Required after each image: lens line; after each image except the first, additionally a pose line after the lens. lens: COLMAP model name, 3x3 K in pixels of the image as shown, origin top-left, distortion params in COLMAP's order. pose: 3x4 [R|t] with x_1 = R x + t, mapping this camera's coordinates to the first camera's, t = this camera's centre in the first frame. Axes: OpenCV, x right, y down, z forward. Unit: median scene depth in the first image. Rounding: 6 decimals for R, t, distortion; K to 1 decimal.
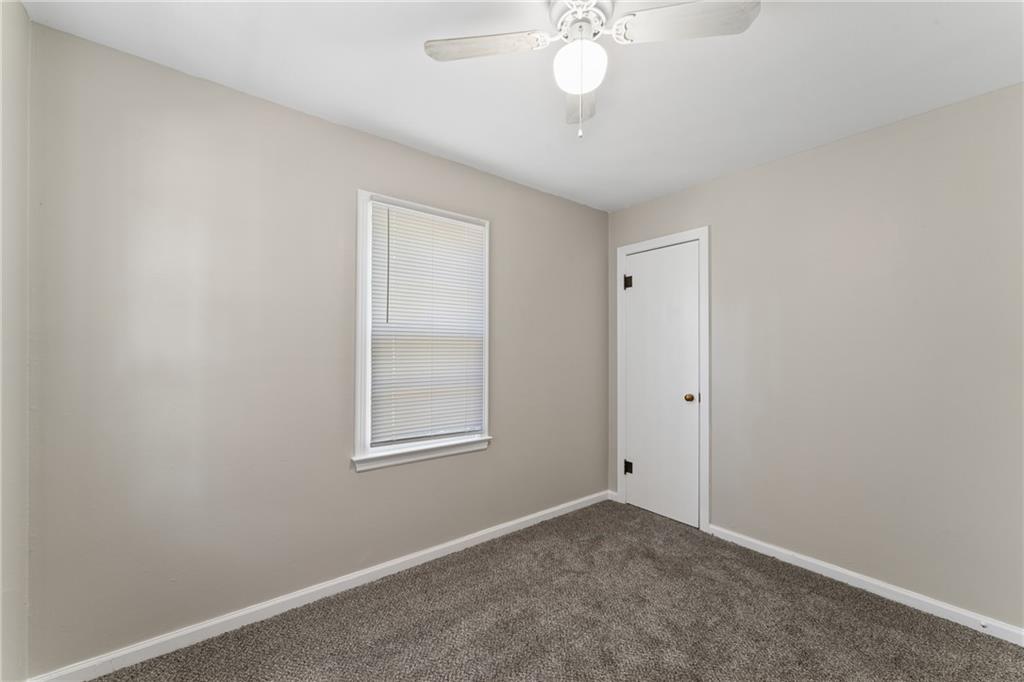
lens RADIAL K [[408.5, 0, 514.8], [0, 408.5, 349.9], [0, 0, 1]] dist [-0.000339, 0.000735]
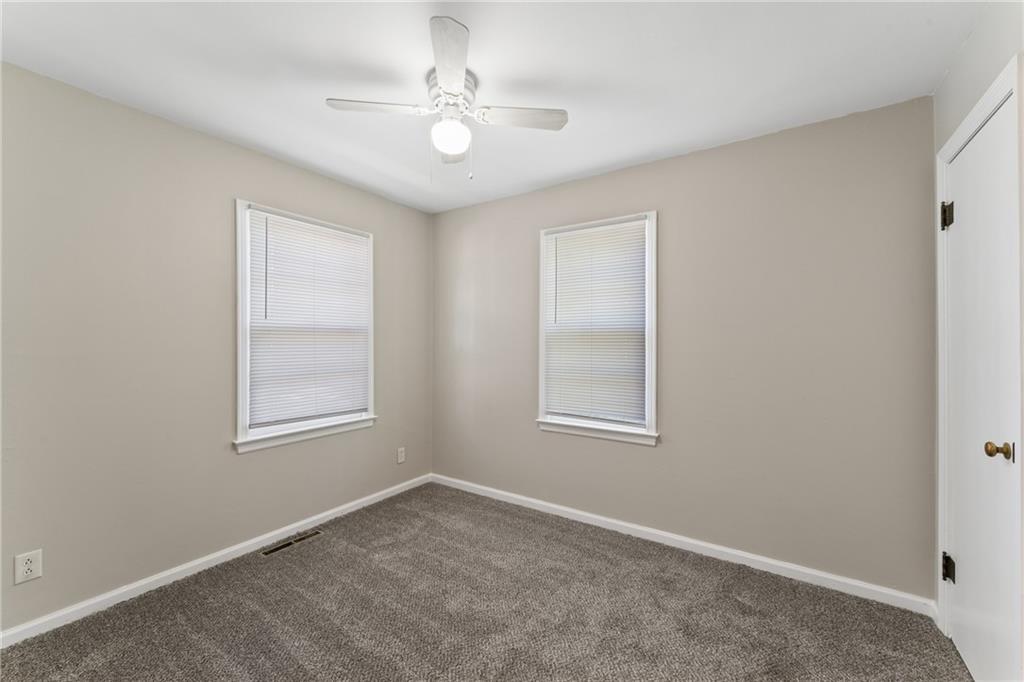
lens RADIAL K [[408.5, 0, 505.5], [0, 408.5, 339.2], [0, 0, 1]] dist [-0.000339, 0.000735]
pose [[0.299968, -0.010711, -0.953889, 0.708722], [-0.000170, 0.999936, -0.011281, 0.000139], [0.953949, 0.003547, 0.299948, 0.350976]]
